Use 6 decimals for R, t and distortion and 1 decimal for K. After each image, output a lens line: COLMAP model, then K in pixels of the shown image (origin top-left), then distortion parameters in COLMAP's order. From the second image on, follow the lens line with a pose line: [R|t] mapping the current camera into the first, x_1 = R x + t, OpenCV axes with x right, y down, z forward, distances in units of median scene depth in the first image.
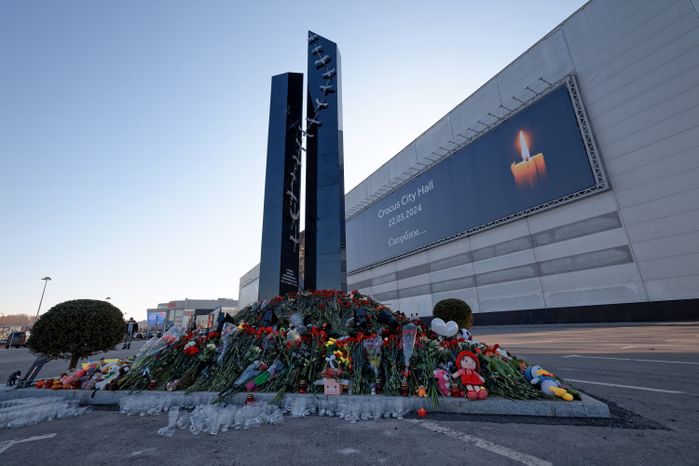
lens RADIAL K [[304.9, 0, 350.3], [0, 304.9, 235.6], [0, 0, 1]] dist [0.001787, 0.000546]
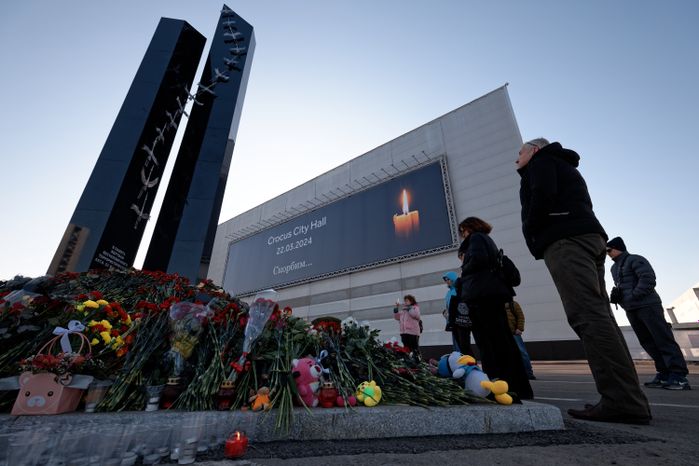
lens RADIAL K [[292.3, 0, 354.0], [0, 292.3, 232.1], [0, 0, 1]] dist [-0.000254, 0.000368]
pose [[0.916386, 0.191173, 0.351695, 0.118760], [-0.140030, 0.976174, -0.165761, 0.236914], [-0.375005, 0.102653, 0.921322, 0.374757]]
